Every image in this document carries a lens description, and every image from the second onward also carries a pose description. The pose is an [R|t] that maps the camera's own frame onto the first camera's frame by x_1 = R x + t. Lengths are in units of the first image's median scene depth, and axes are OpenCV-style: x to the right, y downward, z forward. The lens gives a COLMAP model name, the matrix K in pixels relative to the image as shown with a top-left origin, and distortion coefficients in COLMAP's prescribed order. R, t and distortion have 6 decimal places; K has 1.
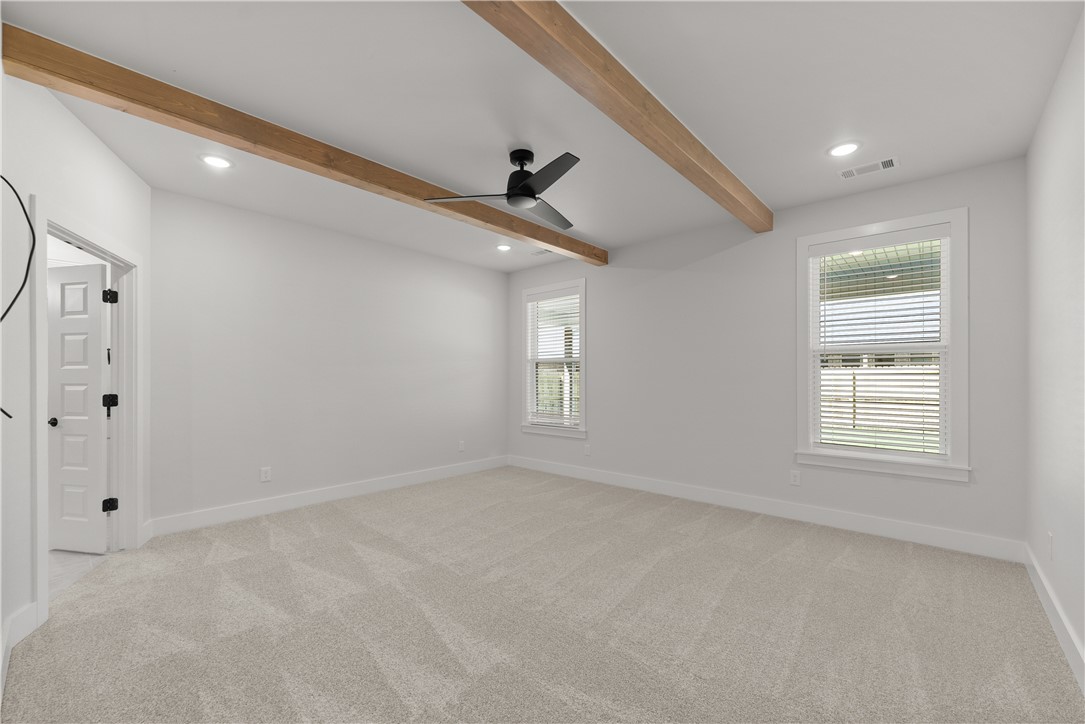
lens RADIAL K [[446.2, 0, 543.7], [0, 446.2, 377.9], [0, 0, 1]] dist [-0.001767, -0.000205]
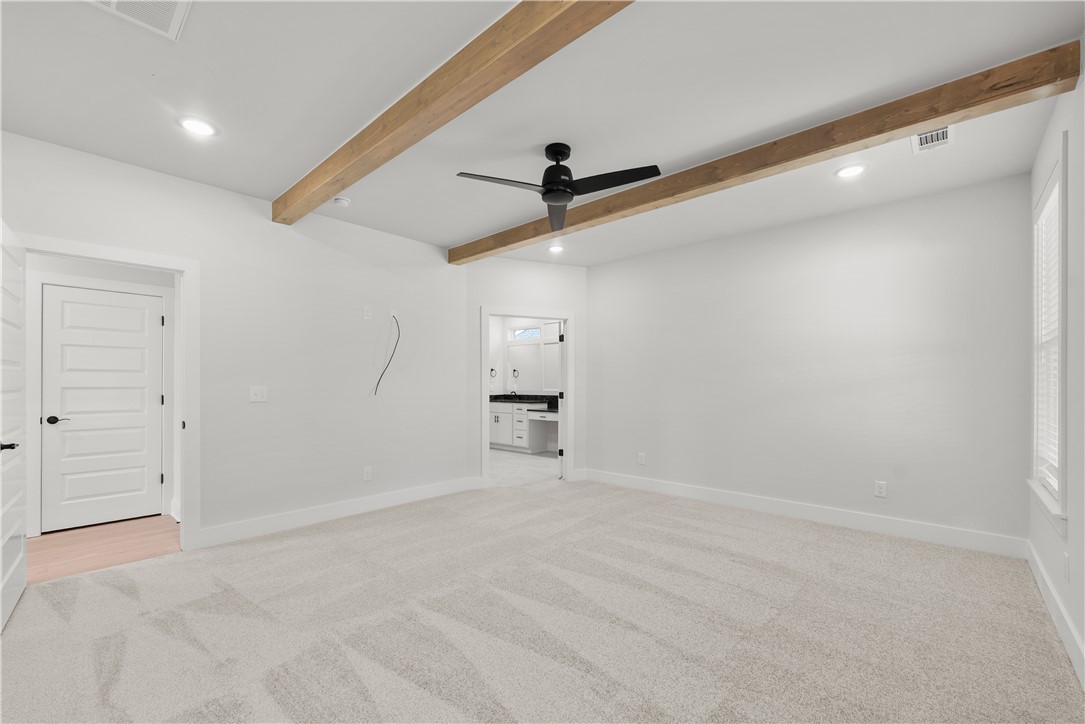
lens RADIAL K [[446.2, 0, 543.7], [0, 446.2, 377.9], [0, 0, 1]] dist [-0.001767, -0.000205]
pose [[-0.007629, -0.011550, -0.999904, 0.846158], [-0.000849, 0.999933, -0.011544, 0.001462], [0.999971, 0.000761, -0.007639, 0.923538]]
